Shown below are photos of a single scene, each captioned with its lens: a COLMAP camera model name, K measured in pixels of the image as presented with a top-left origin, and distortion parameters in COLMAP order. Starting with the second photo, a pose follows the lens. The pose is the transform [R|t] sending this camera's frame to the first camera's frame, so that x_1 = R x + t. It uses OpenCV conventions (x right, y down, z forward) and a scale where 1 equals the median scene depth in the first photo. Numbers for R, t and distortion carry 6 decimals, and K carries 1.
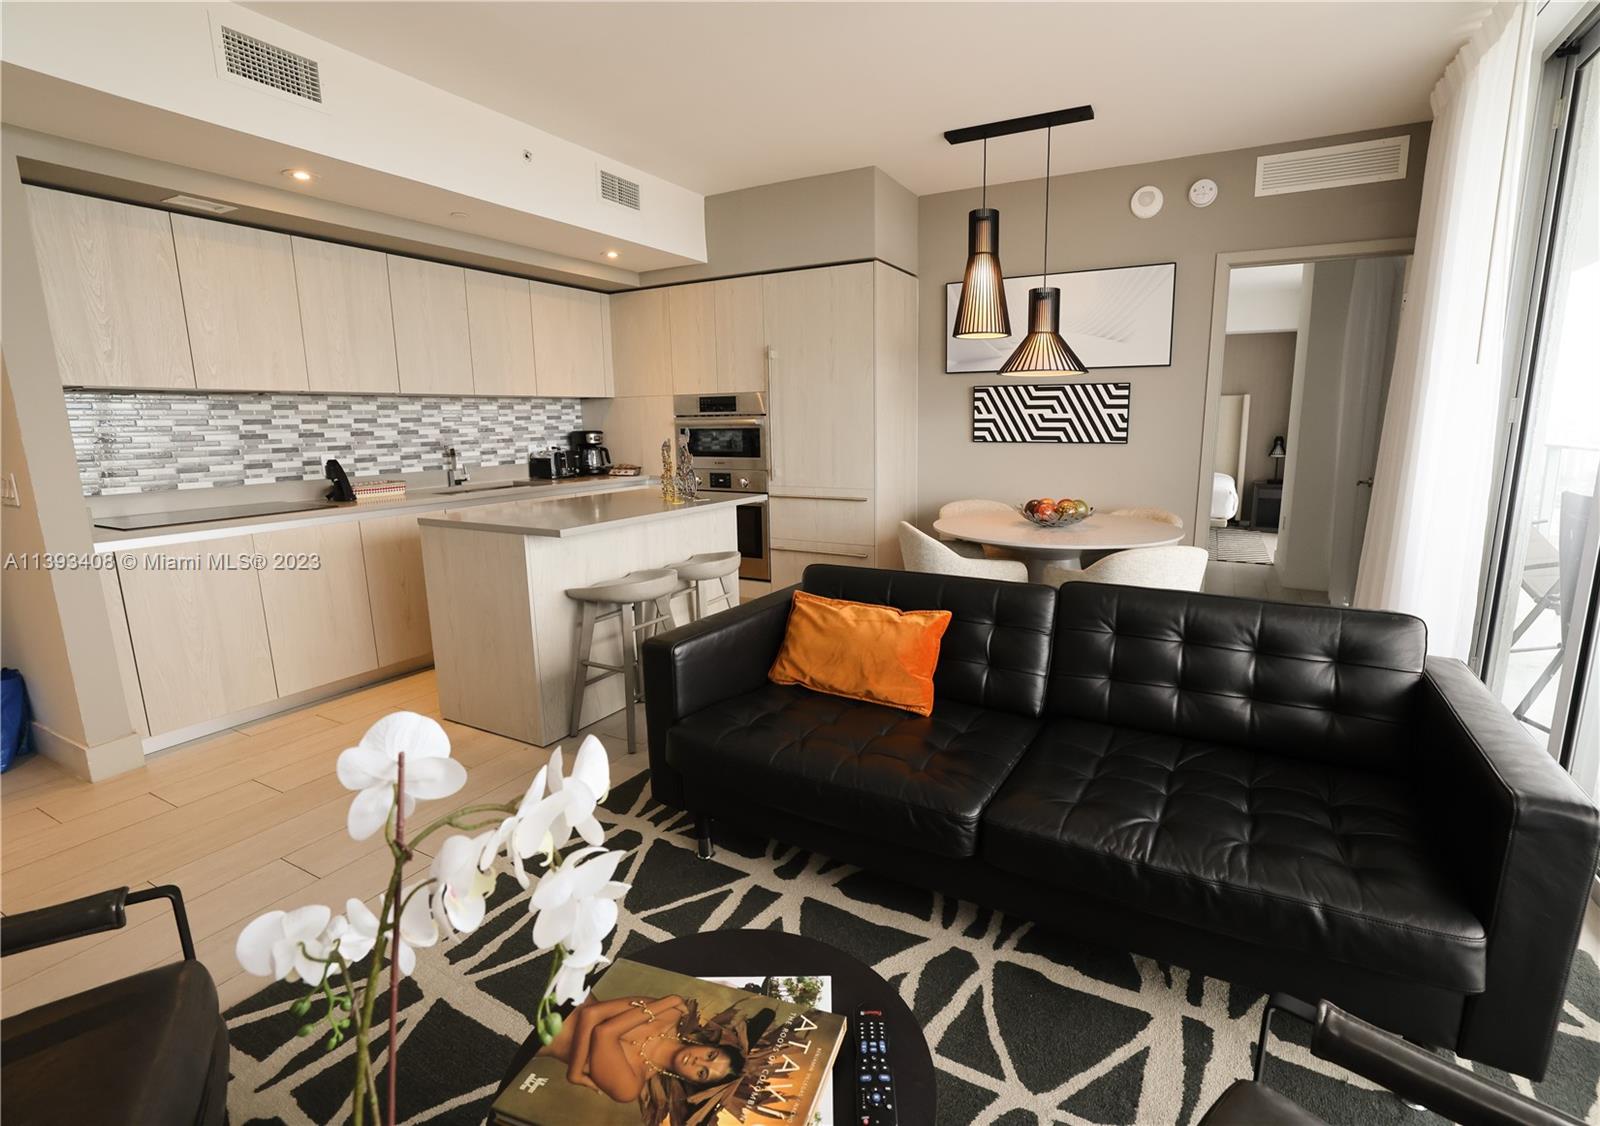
lens RADIAL K [[722.9, 0, 837.6], [0, 722.9, 562.0], [0, 0, 1]] dist [-0.041594, 0.017702]
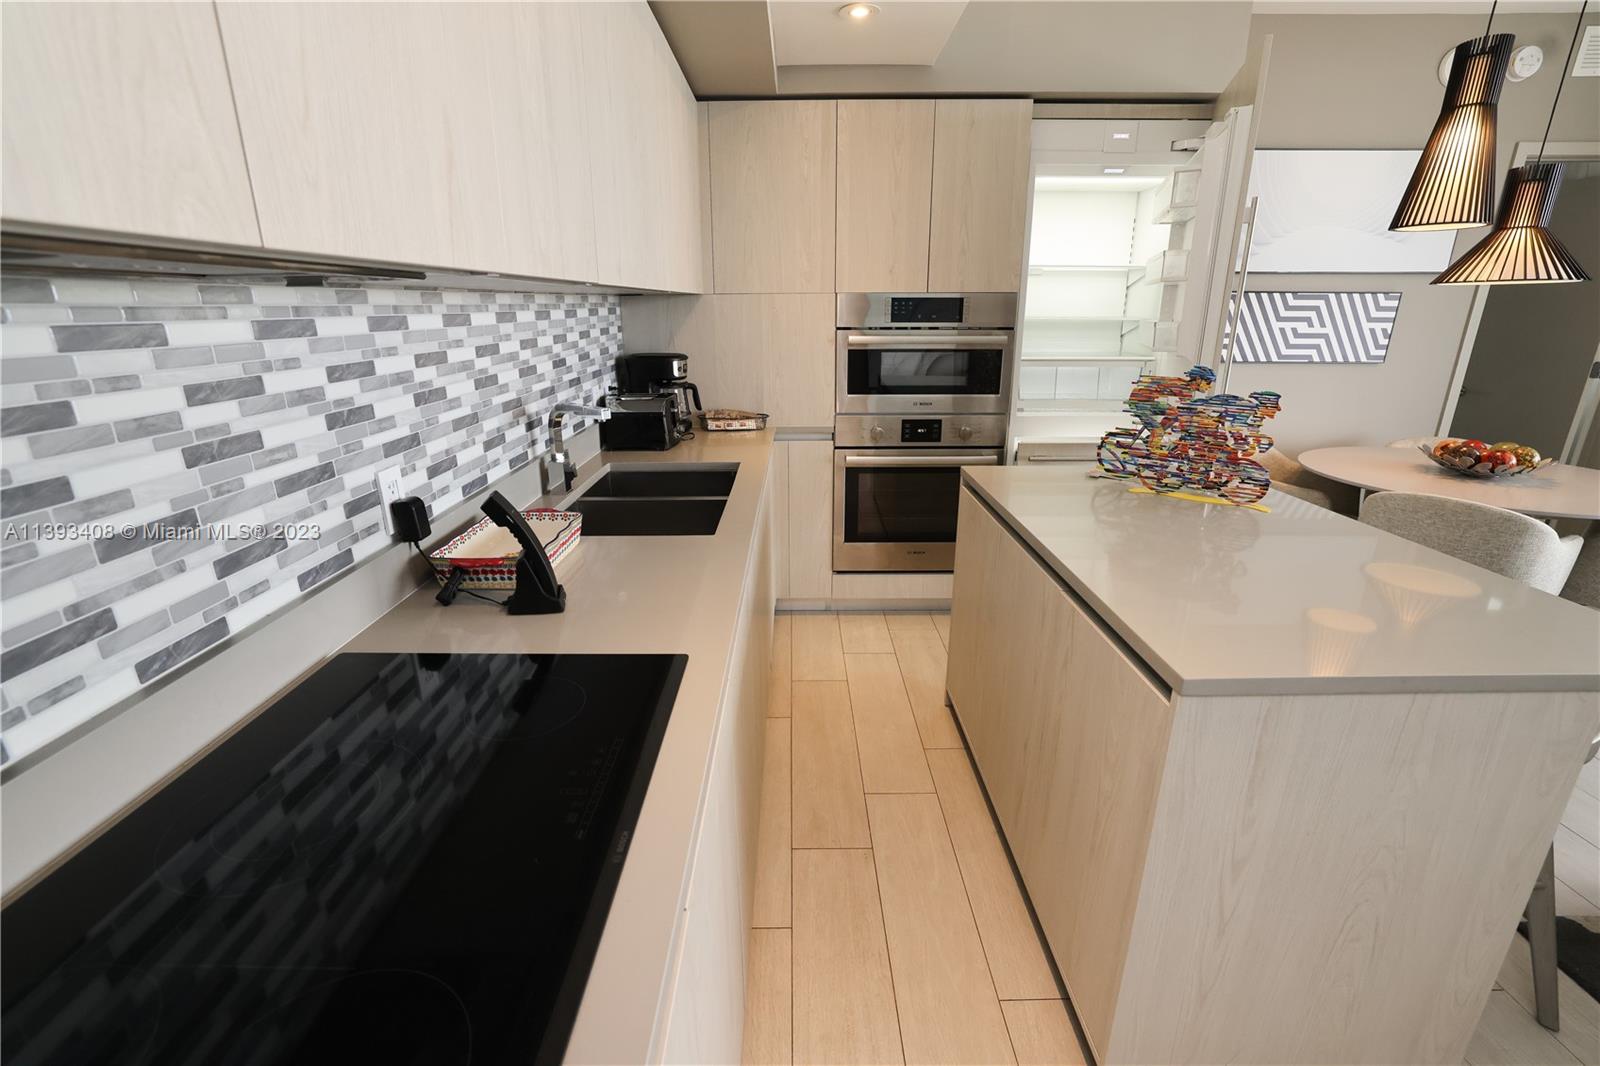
lens RADIAL K [[695.6, 0, 794.0], [0, 695.6, 527.6], [0, 0, 1]] dist [-0.038254, 0.014857]
pose [[0.887390, -0.135094, 0.440783, -0.771390], [0.085553, 0.987751, 0.130497, -0.166829], [-0.453013, -0.078091, 0.888077, 0.695564]]
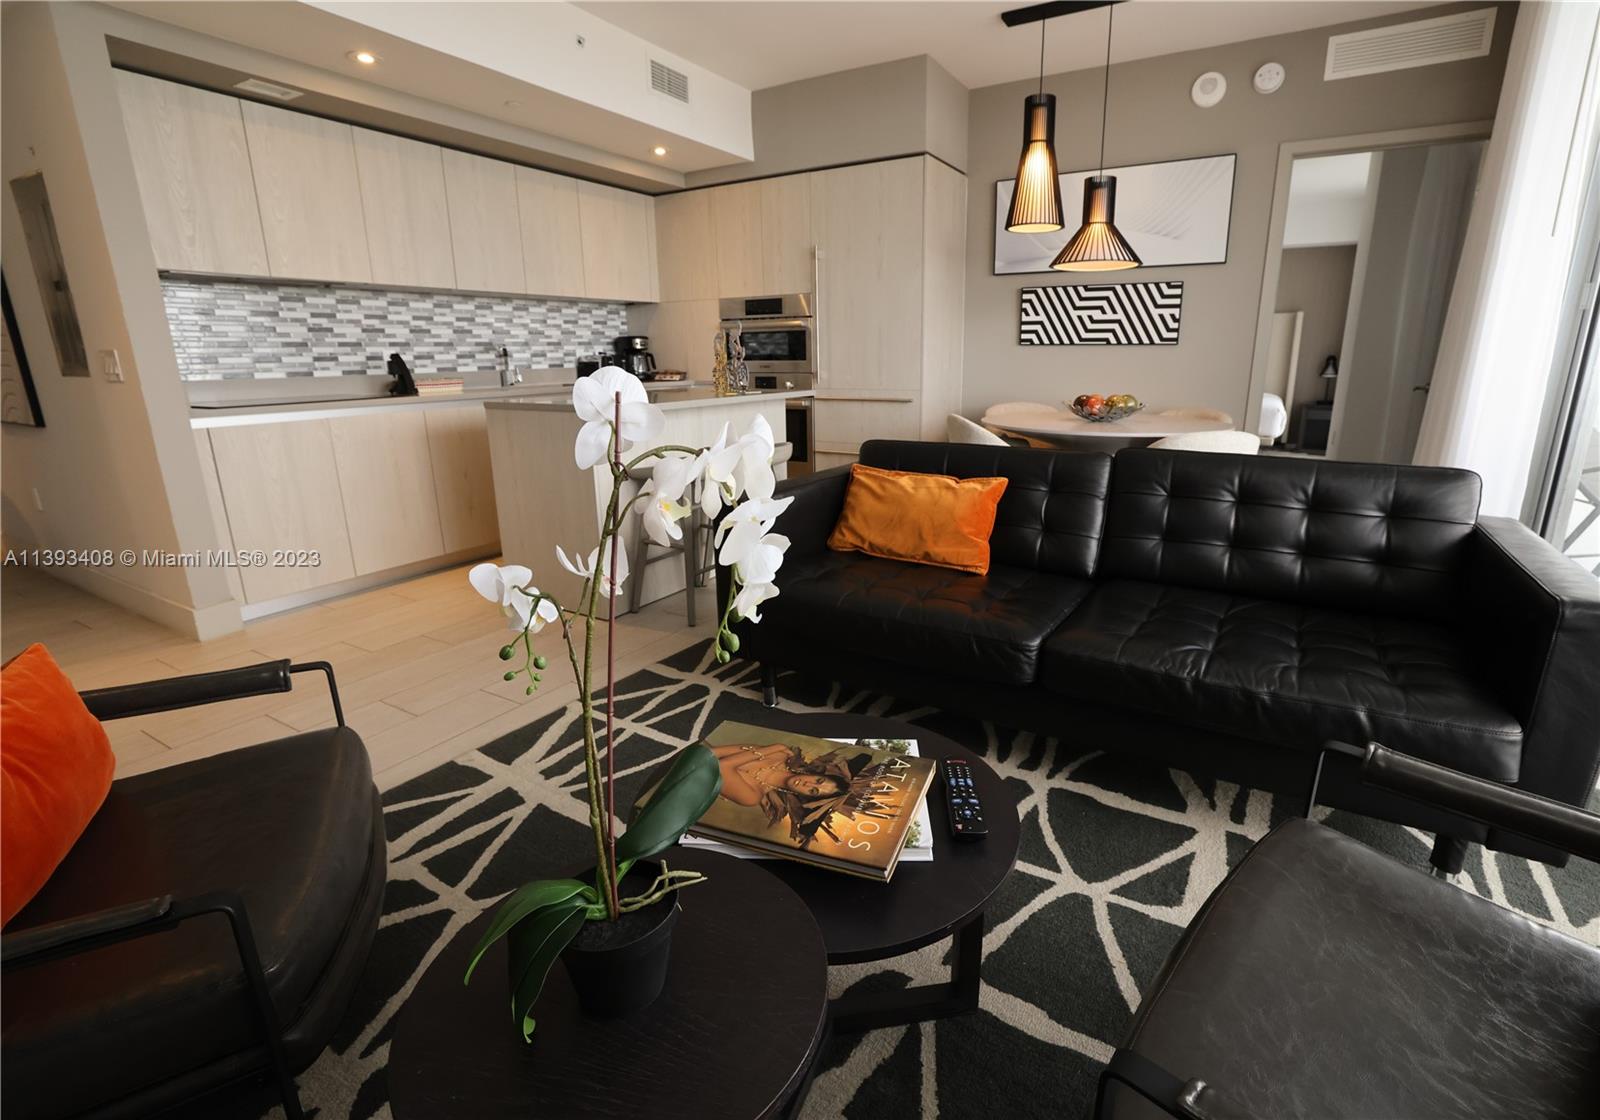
lens RADIAL K [[727.8, 0, 840.0], [0, 727.8, 549.2], [0, 0, 1]] dist [-0.043256, 0.017813]
pose [[0.999286, 0.012385, -0.035706, -0.027662], [-0.009872, 0.997517, 0.069724, 0.063262], [0.036481, -0.069322, 0.996927, -0.031255]]
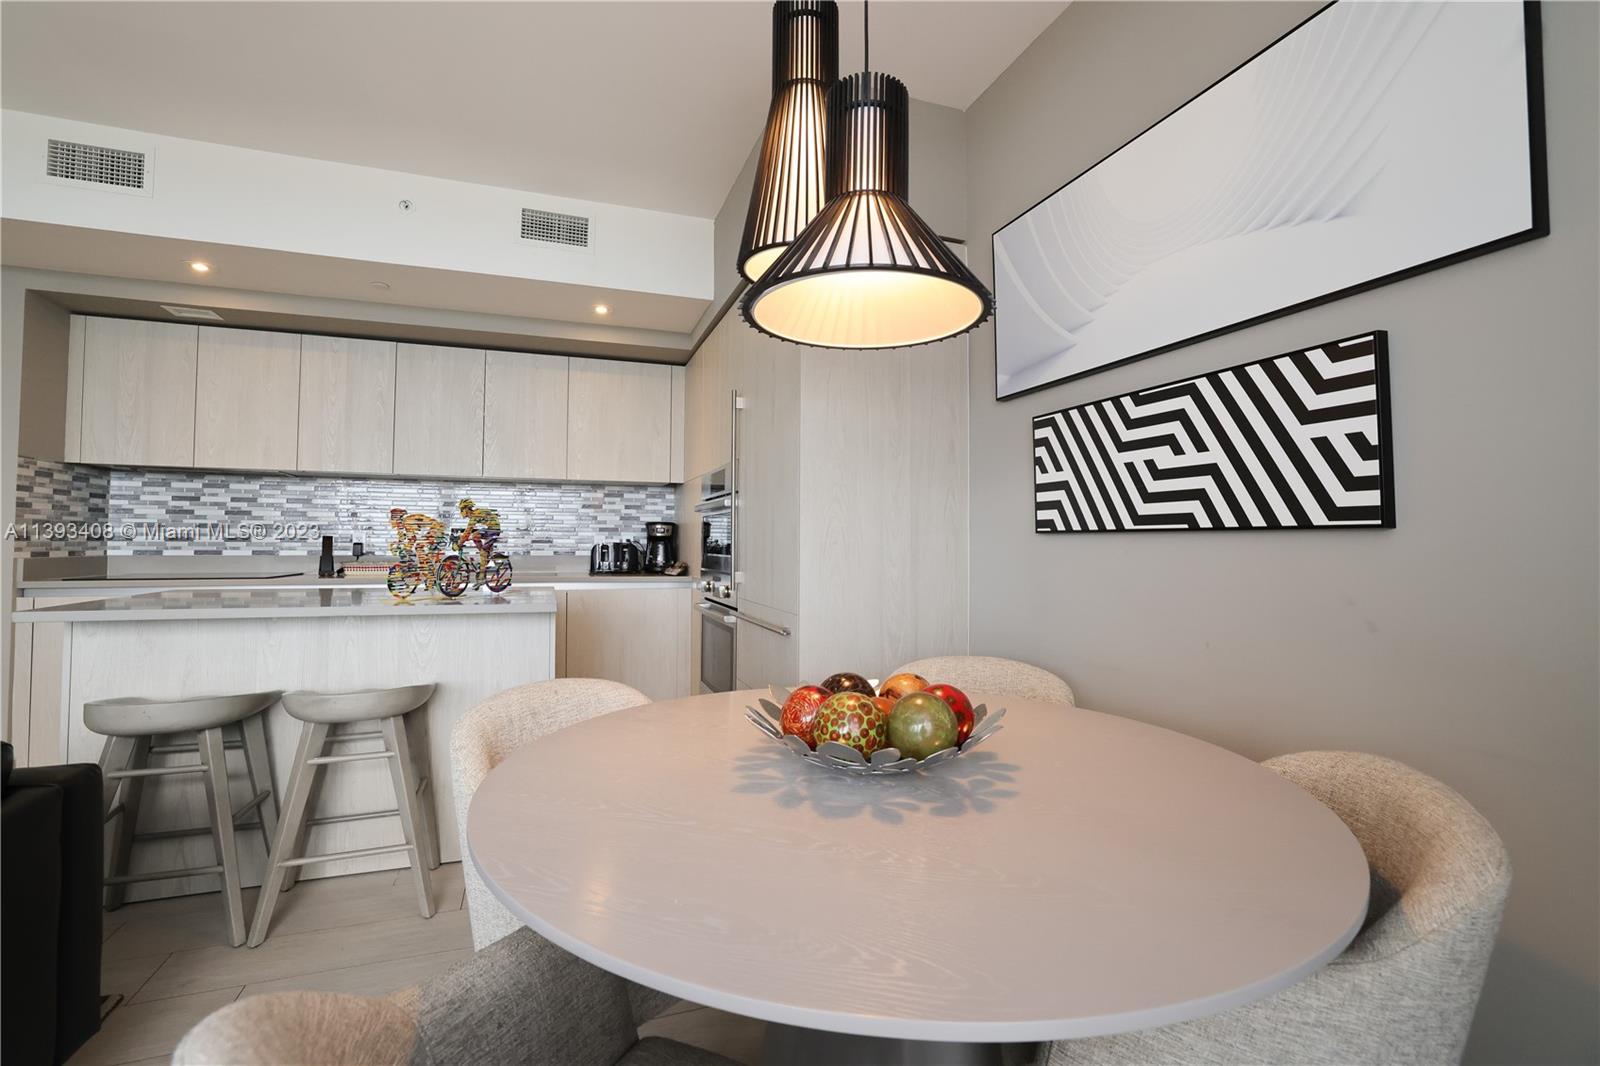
lens RADIAL K [[695.6, 0, 794.0], [0, 695.6, 527.6], [0, 0, 1]] dist [-0.038254, 0.014857]
pose [[0.734041, 0.000153, -0.679105, 0.505990], [-0.147099, 0.976295, -0.158778, -0.102333], [0.662982, 0.216446, 0.716663, 0.772183]]
